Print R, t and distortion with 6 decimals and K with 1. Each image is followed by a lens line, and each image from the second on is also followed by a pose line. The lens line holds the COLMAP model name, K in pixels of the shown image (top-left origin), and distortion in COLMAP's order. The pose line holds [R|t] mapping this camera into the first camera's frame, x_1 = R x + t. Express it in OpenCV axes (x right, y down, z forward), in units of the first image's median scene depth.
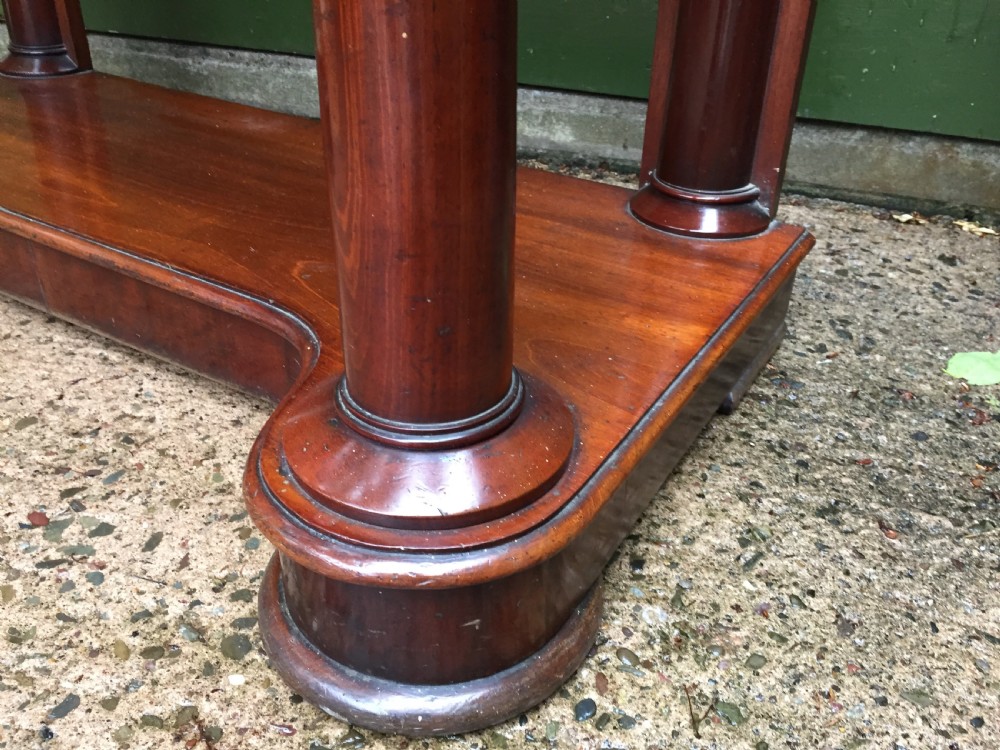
lens RADIAL K [[863.5, 0, 502.2], [0, 863.5, 370.7], [0, 0, 1]] dist [0.083779, -0.125982]
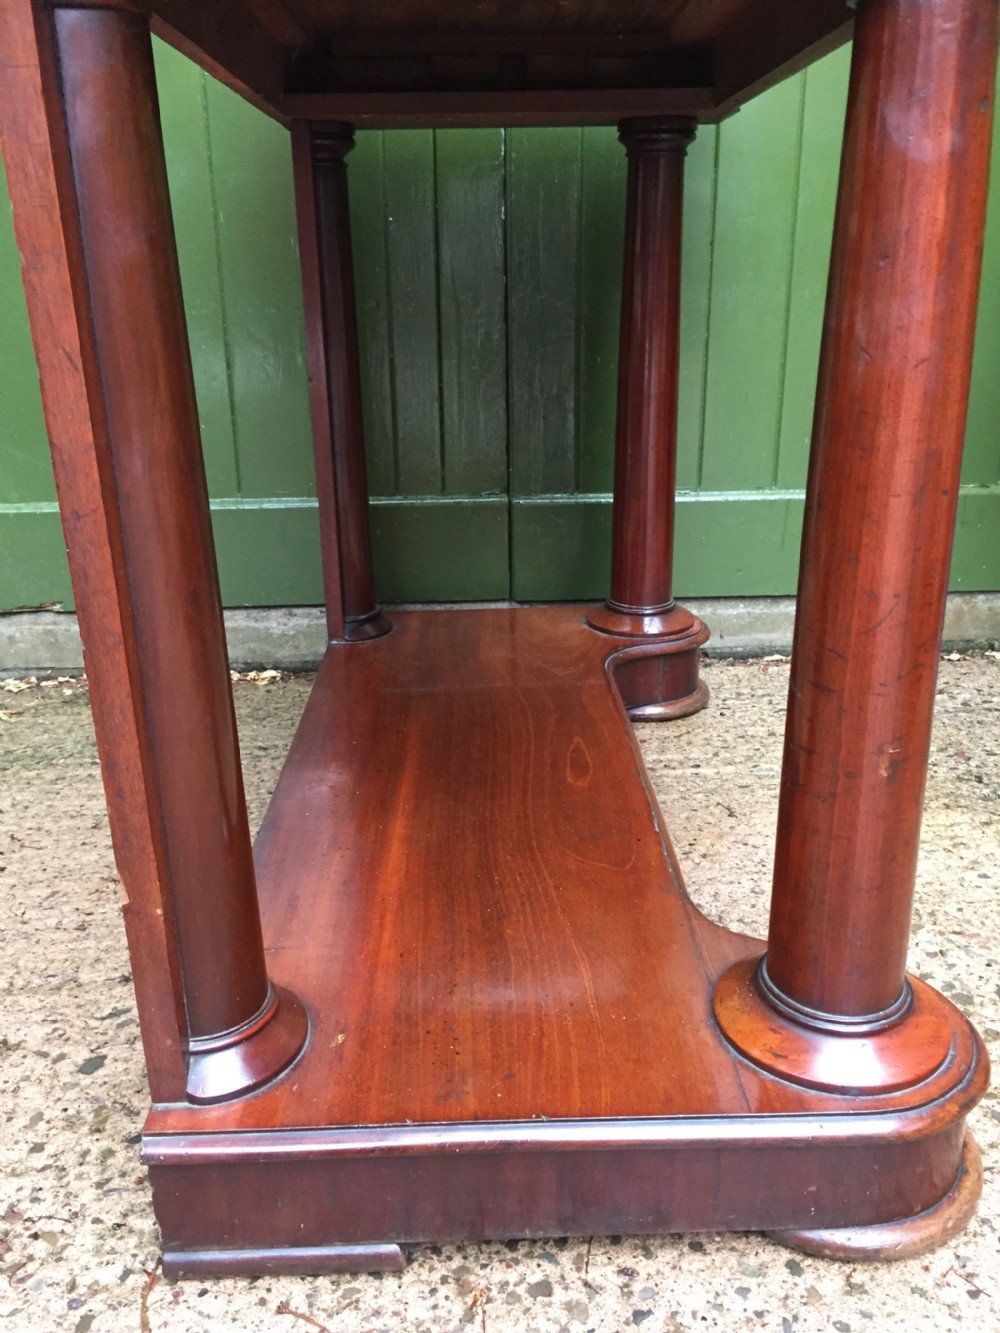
lens RADIAL K [[1148.1, 0, 505.8], [0, 1148.1, 668.6], [0, 0, 1]] dist [0.083126, -0.123115]
pose [[0.914271, -0.167855, 0.368691, -1.264269], [0.239768, 0.957803, -0.158508, -0.078382], [-0.326527, 0.233320, 0.915938, -0.547683]]
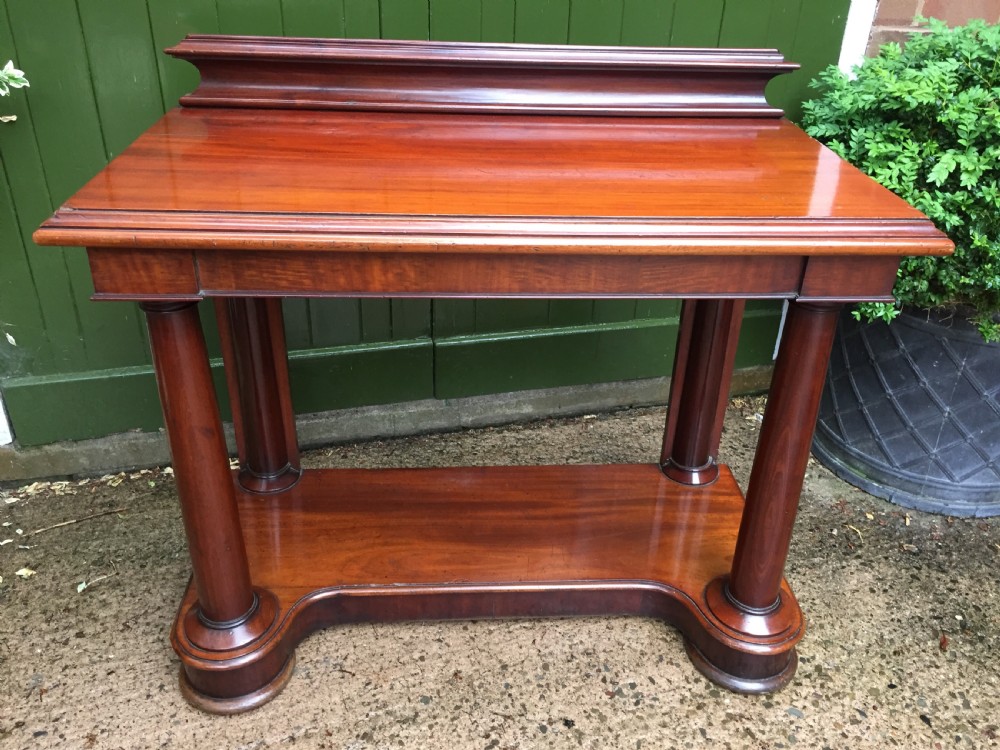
lens RADIAL K [[861.3, 0, 503.6], [0, 861.3, 368.7], [0, 0, 1]] dist [0.083126, -0.123115]
pose [[0.814581, -0.288755, 0.503068, -1.627318], [0.290612, 0.953748, 0.076873, -0.949196], [-0.501998, 0.083579, 0.860821, -1.065119]]
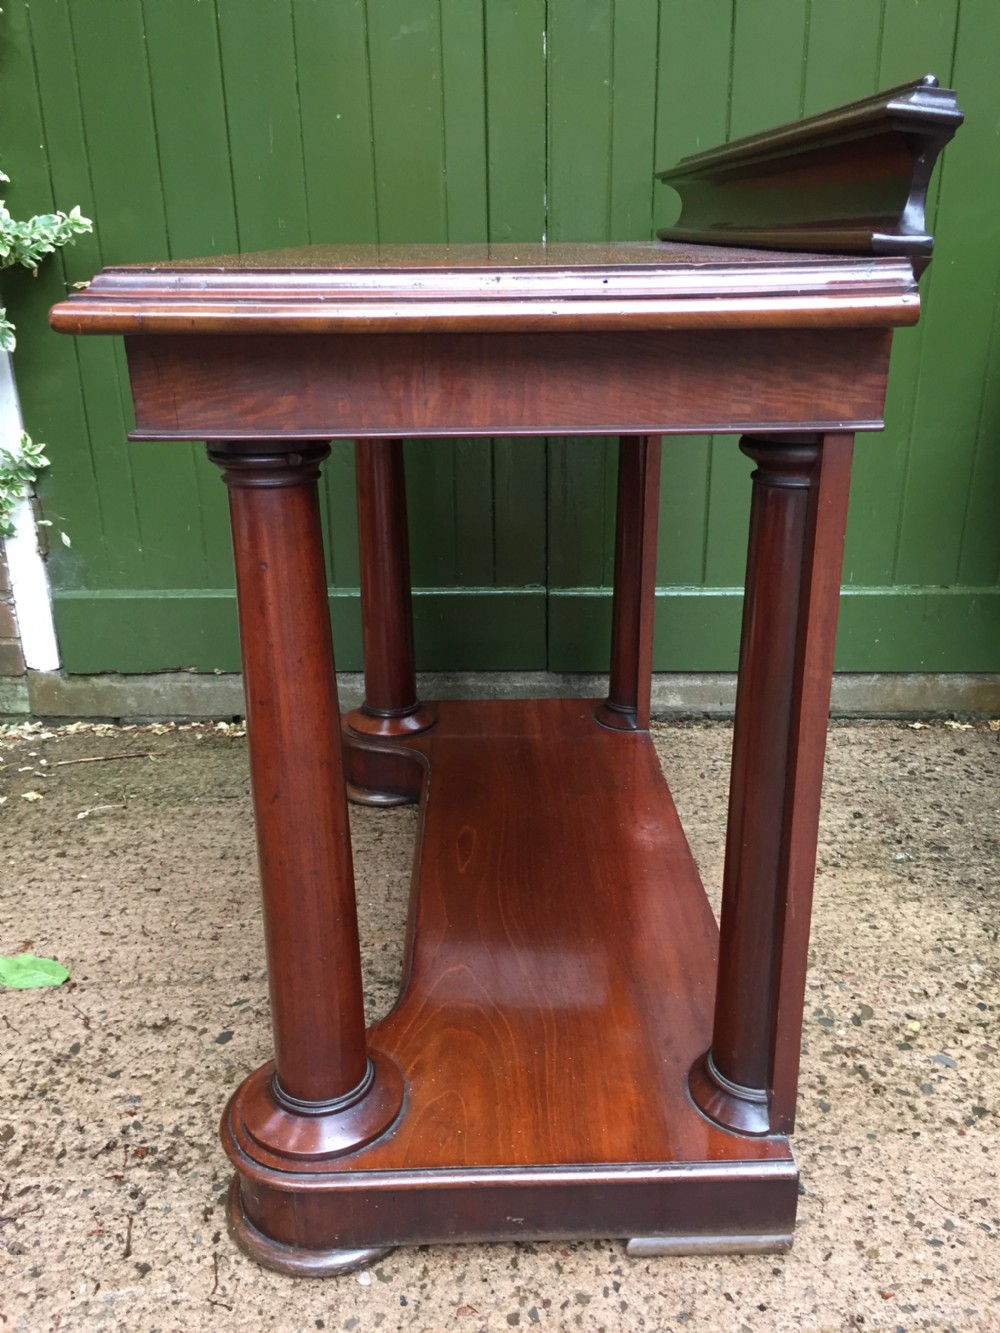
lens RADIAL K [[1148.1, 0, 505.8], [0, 1148.1, 668.6], [0, 0, 1]] dist [0.083126, -0.123115]
pose [[0.945585, -0.155511, 0.285807, -1.298356], [0.203444, 0.968088, -0.146342, -0.200549], [-0.253929, 0.196525, 0.947047, -1.253924]]
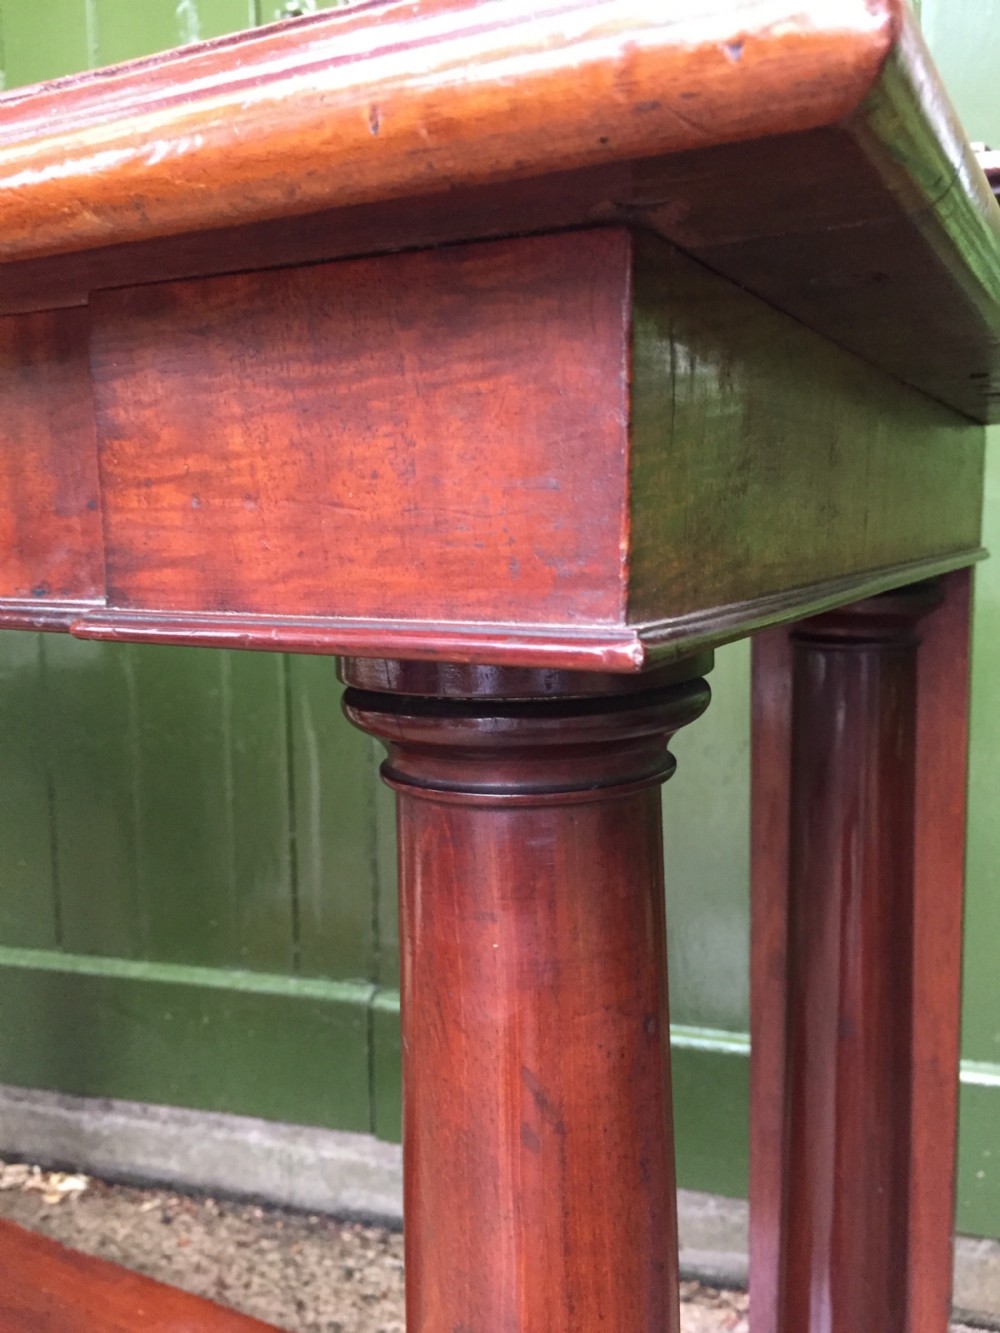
lens RADIAL K [[1163.8, 0, 503.1], [0, 1163.8, 667.7], [0, 0, 1]] dist [0.077595, -0.131409]
pose [[0.997050, -0.049784, 0.058425, -0.079189], [0.068904, 0.915913, -0.395418, -0.590729], [-0.033827, 0.398277, 0.916641, -0.209648]]
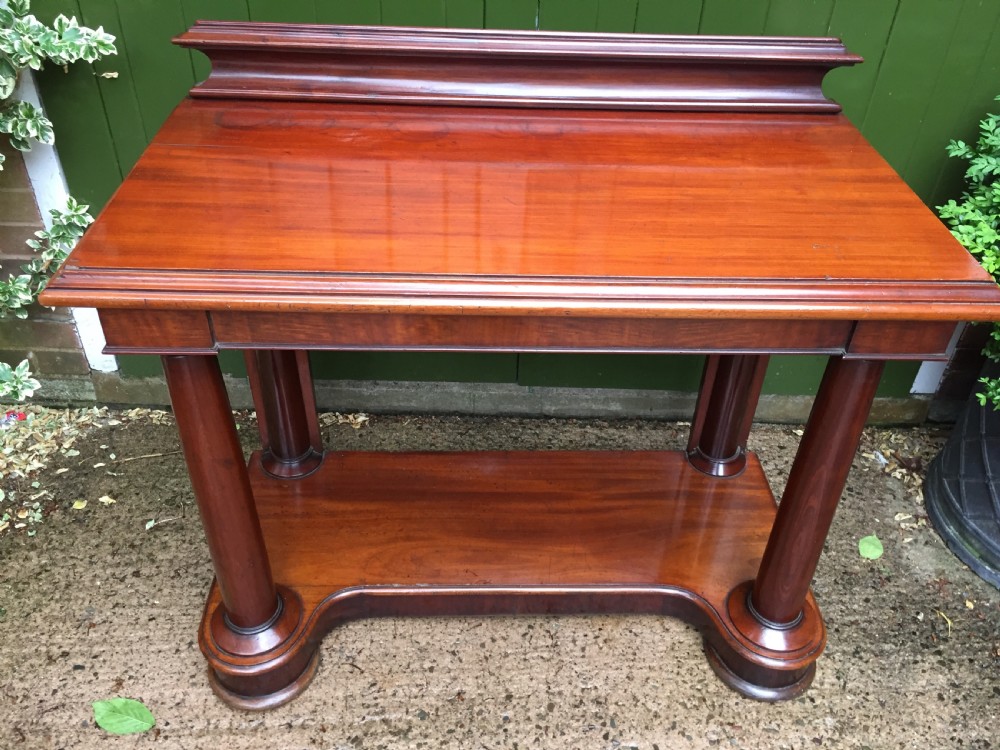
lens RADIAL K [[863.5, 0, 502.2], [0, 863.5, 370.7], [0, 0, 1]] dist [0.083779, -0.125982]
pose [[0.937203, -0.210565, 0.278051, -1.144189], [0.173113, 0.972903, 0.153270, -1.209204], [-0.302790, -0.095511, 0.948259, -1.087402]]
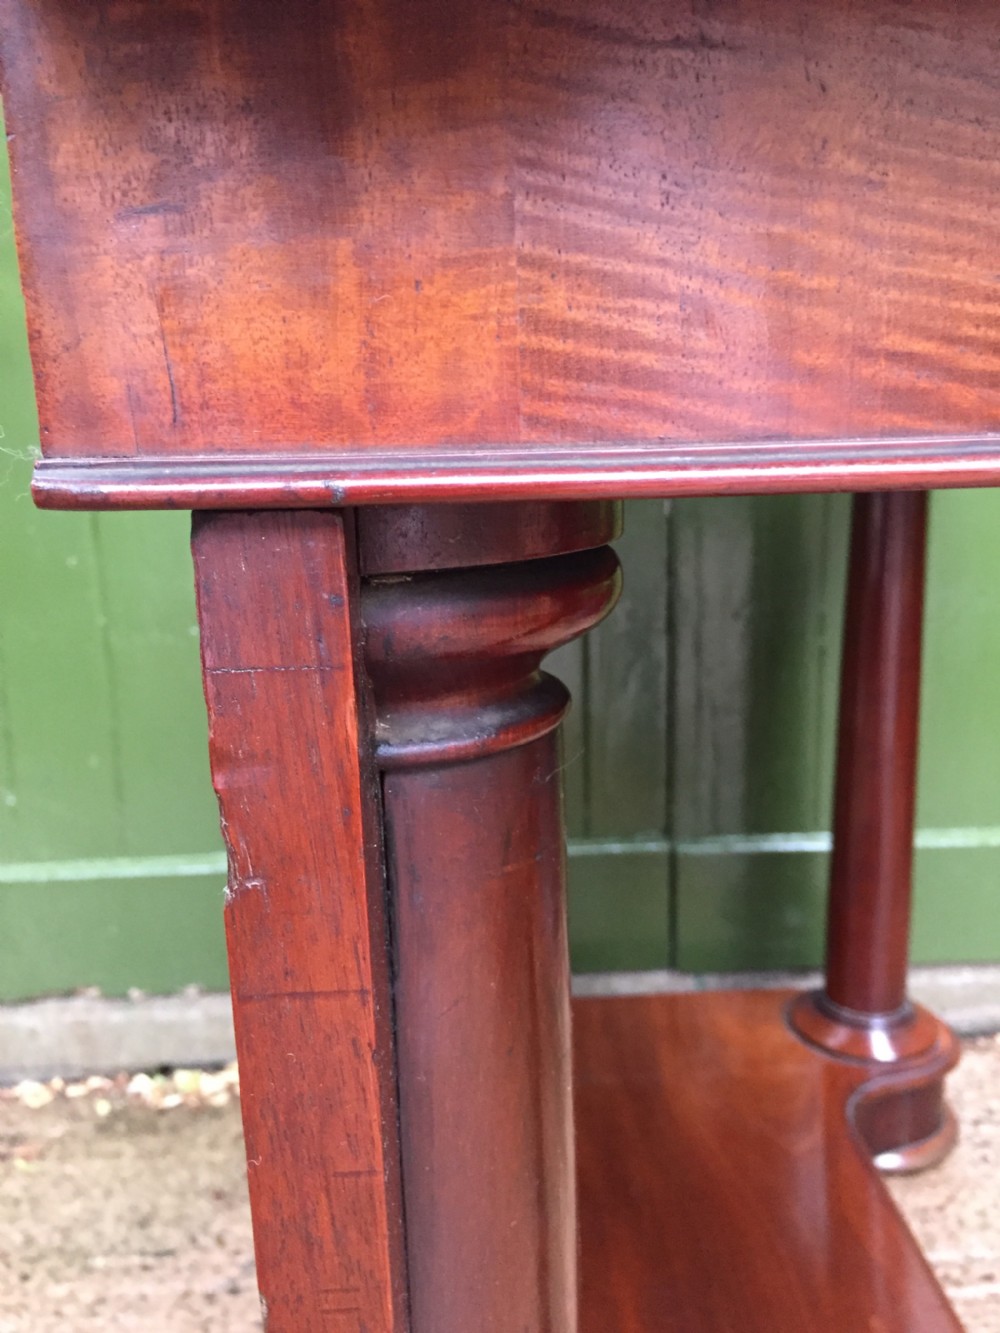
lens RADIAL K [[1181.2, 0, 499.0], [0, 1181.2, 697.3], [0, 0, 1]] dist [0.082858, -0.135389]
pose [[0.916732, -0.136483, 0.375467, -1.262834], [0.243482, 0.935989, -0.254246, -0.657422], [-0.316733, 0.324495, 0.891282, -0.099341]]
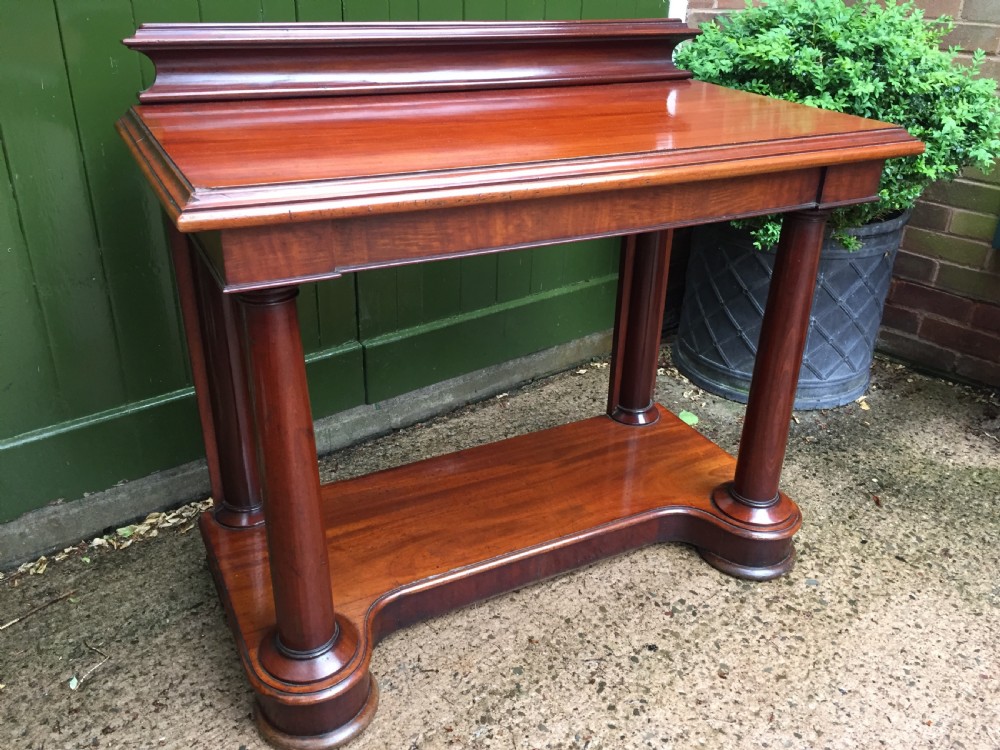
lens RADIAL K [[861.3, 0, 503.6], [0, 861.3, 368.7], [0, 0, 1]] dist [0.083126, -0.123115]
pose [[0.514203, -0.396460, 0.760536, -2.336717], [0.428555, 0.886881, 0.172574, -1.113336], [-0.742924, 0.237194, 0.625942, -0.499542]]
